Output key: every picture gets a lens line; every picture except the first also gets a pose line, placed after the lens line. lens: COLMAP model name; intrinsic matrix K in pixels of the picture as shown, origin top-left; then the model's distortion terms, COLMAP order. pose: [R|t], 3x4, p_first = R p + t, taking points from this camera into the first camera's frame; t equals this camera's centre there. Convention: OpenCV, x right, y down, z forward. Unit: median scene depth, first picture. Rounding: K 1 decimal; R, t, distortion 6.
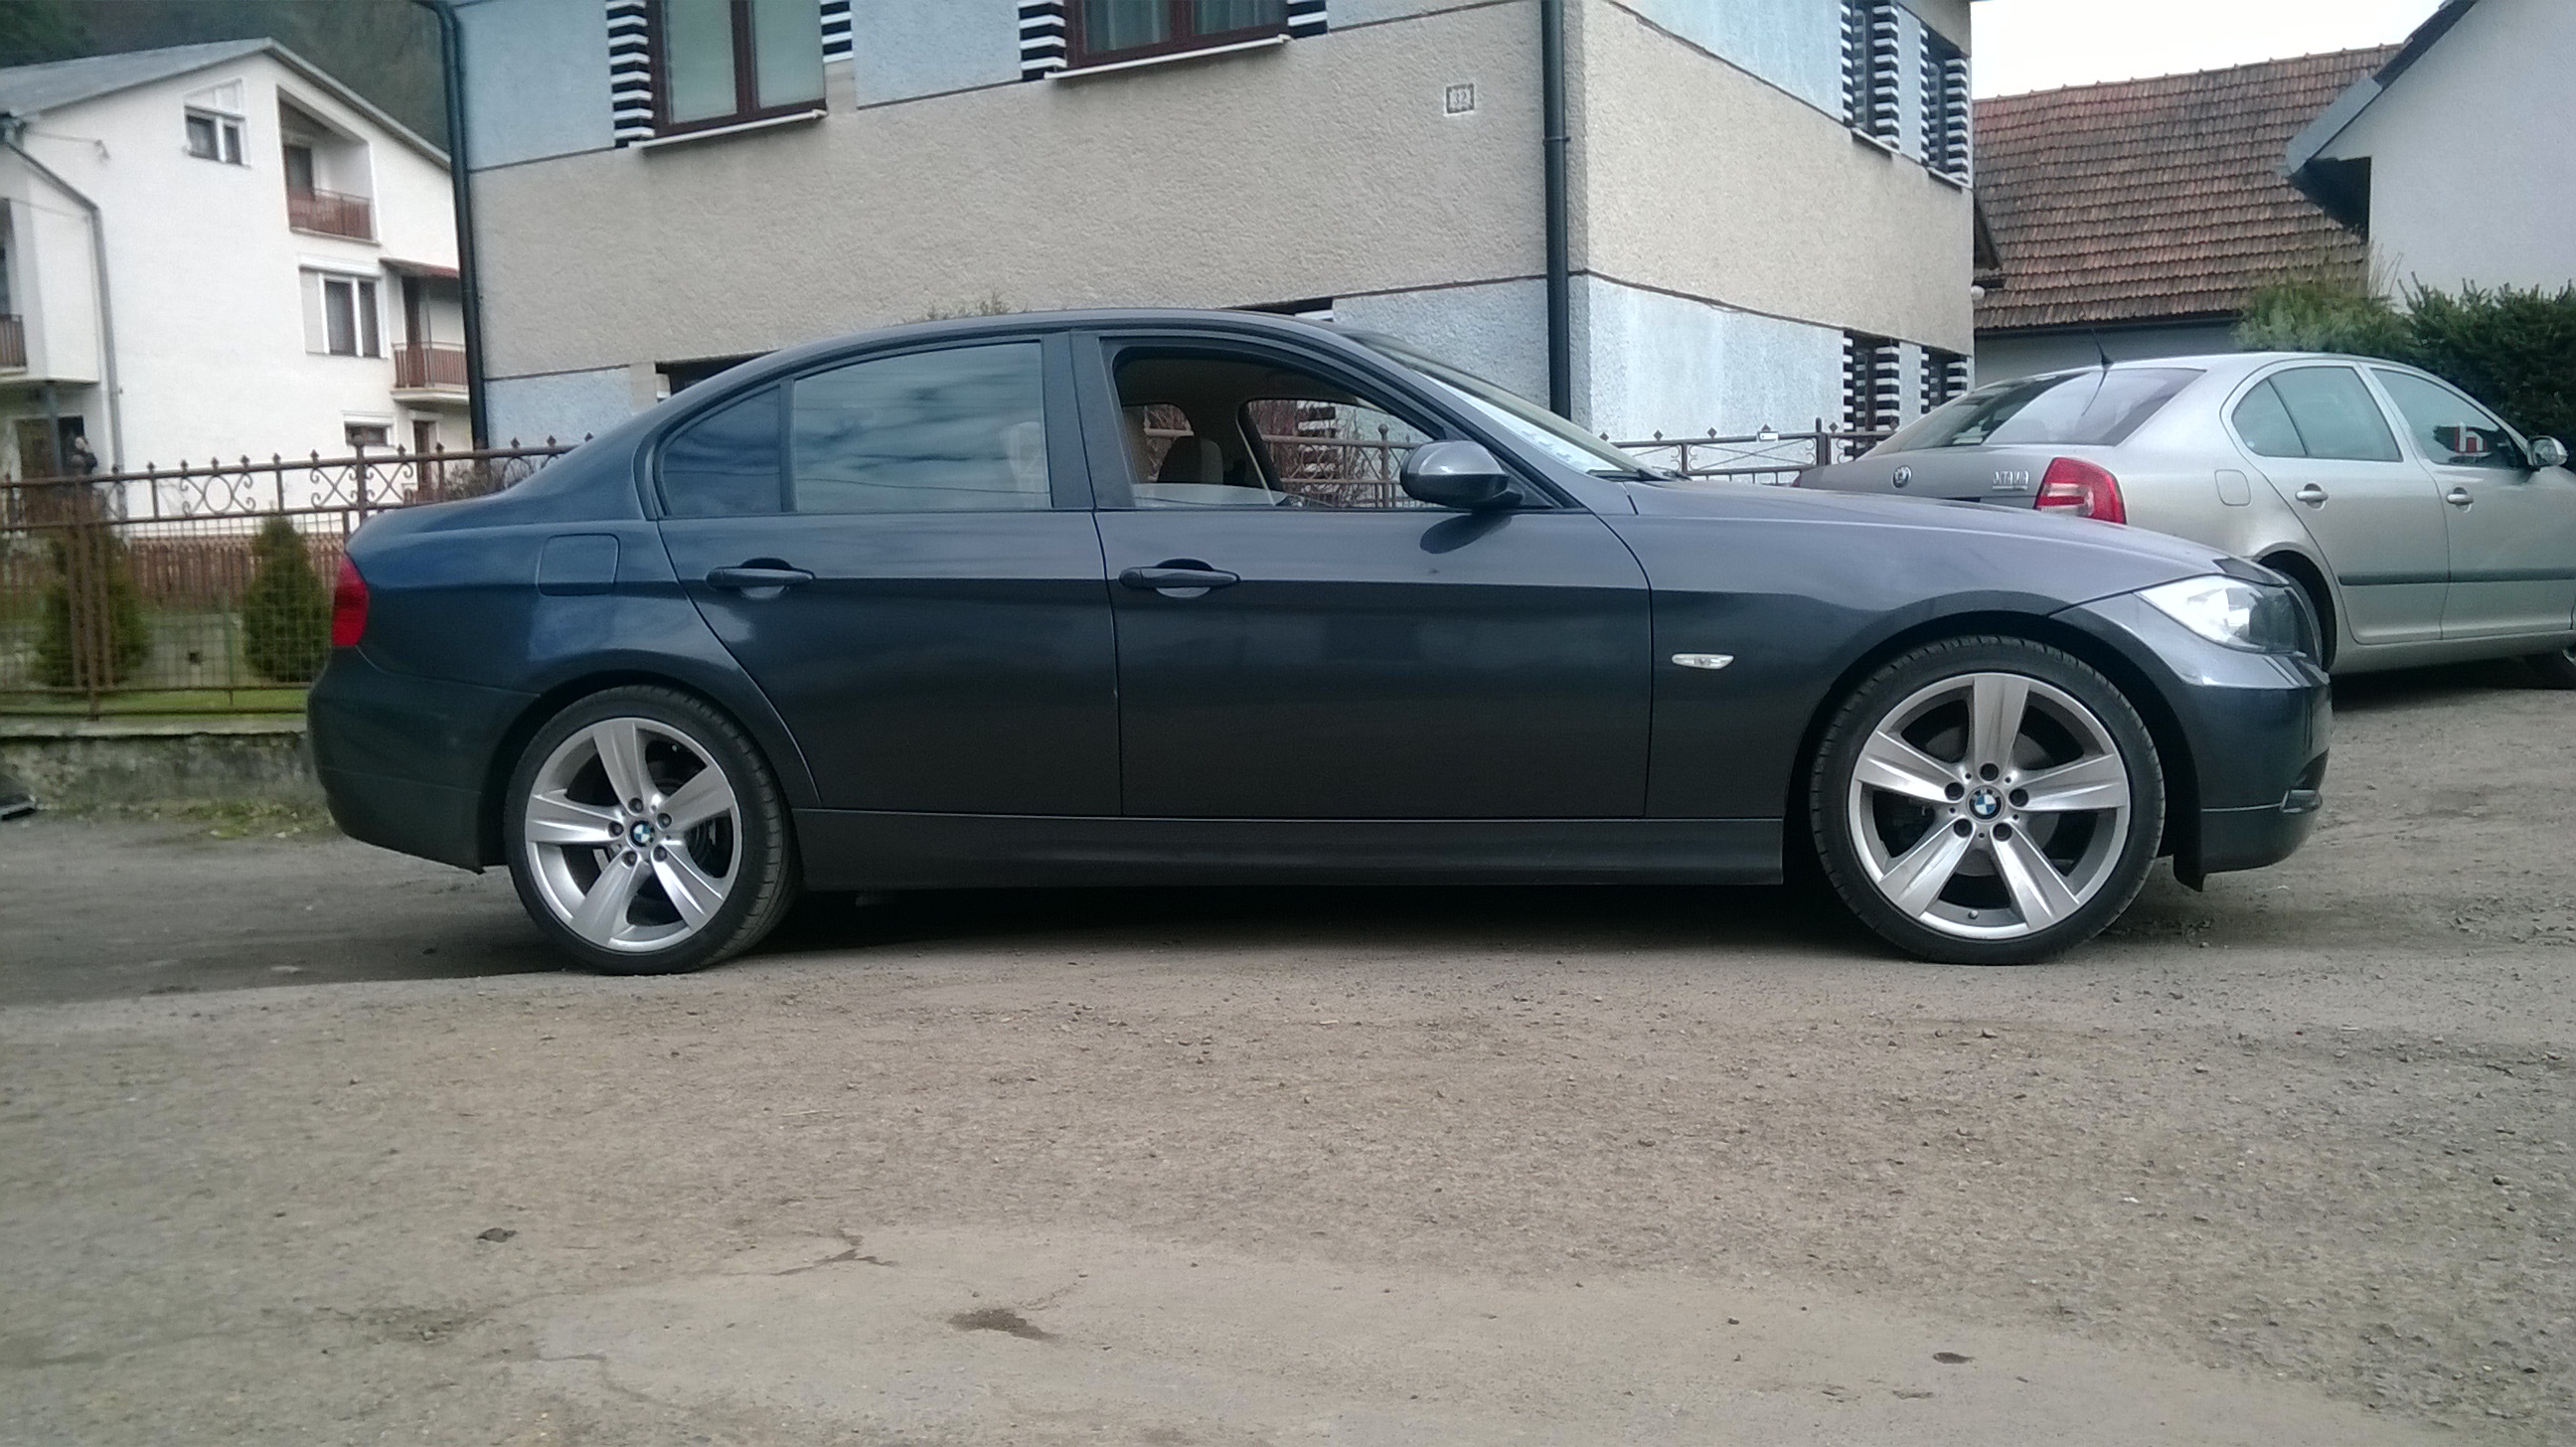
lens RADIAL K [[2152.4, 0, 1288.0], [0, 2152.4, 723.5], [0, 0, 1]] dist [0.044645, -0.088494]
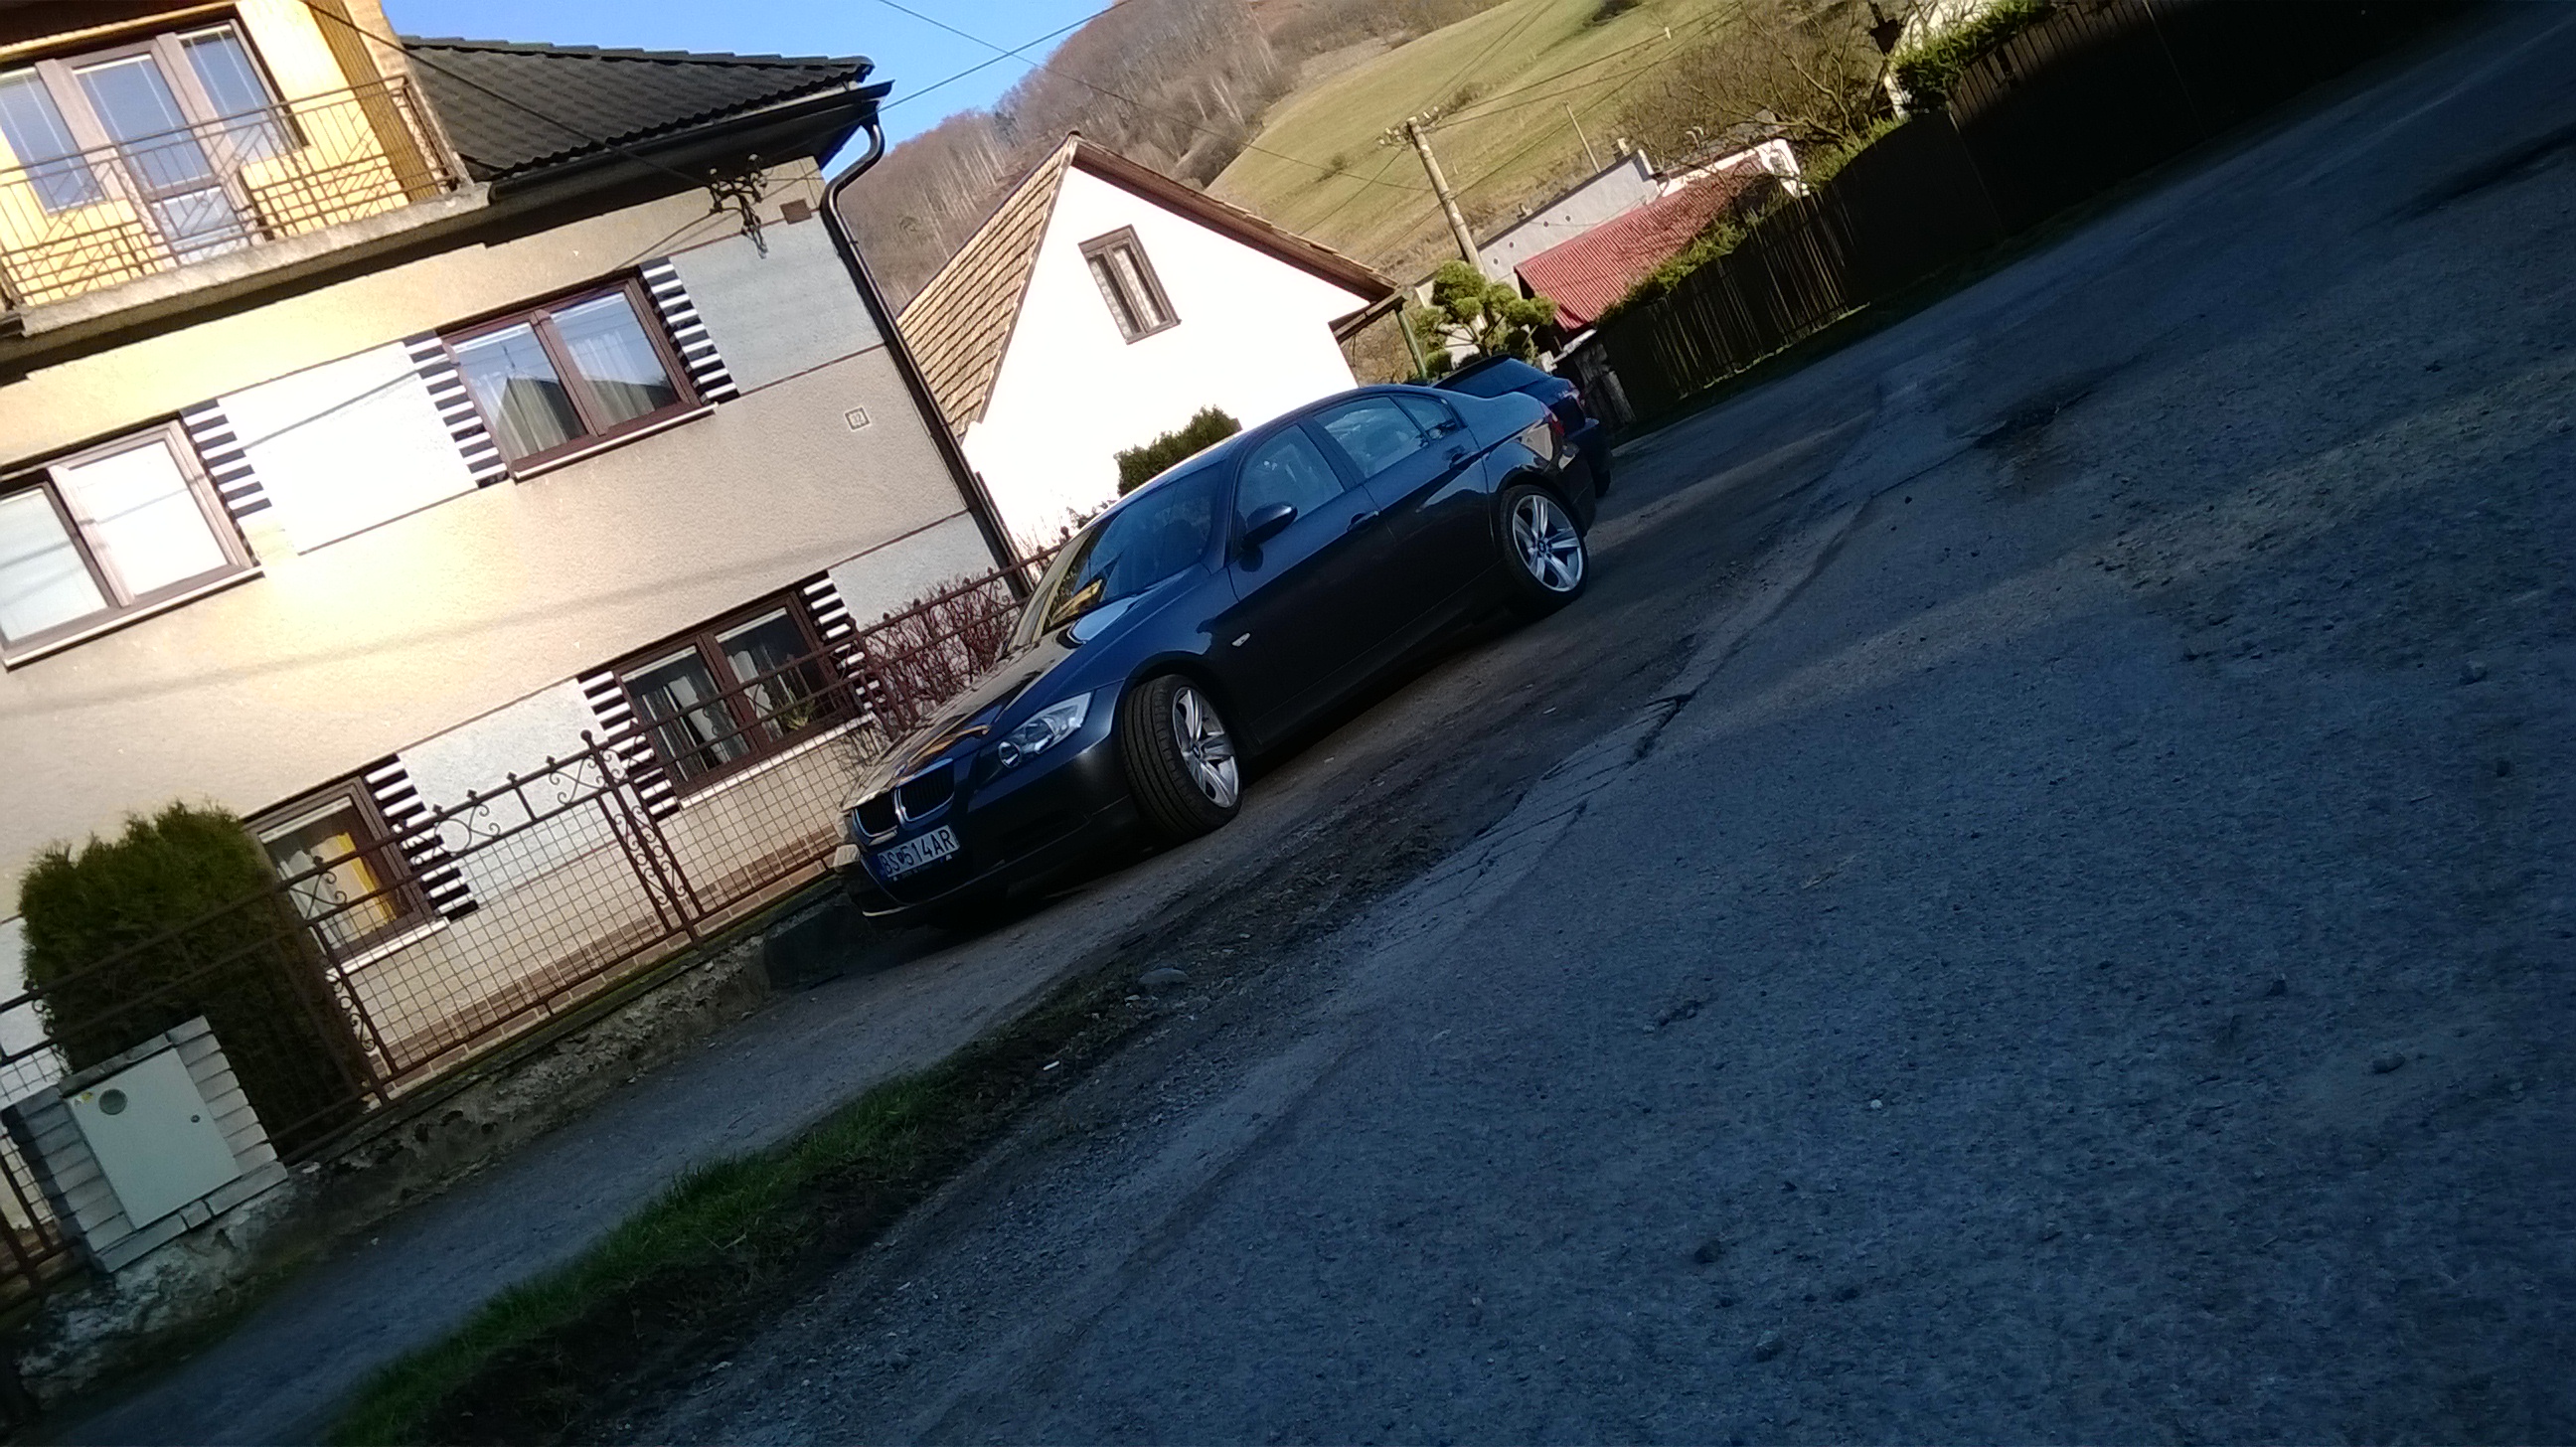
lens RADIAL K [[2152.4, 0, 1288.0], [0, 2152.4, 723.5], [0, 0, 1]] dist [0.044645, -0.088494]
pose [[0.442845, -0.233197, 0.865741, -1.223021], [0.486838, 0.873384, -0.013772, 0.055624], [-0.752912, 0.427575, 0.500303, 0.170629]]
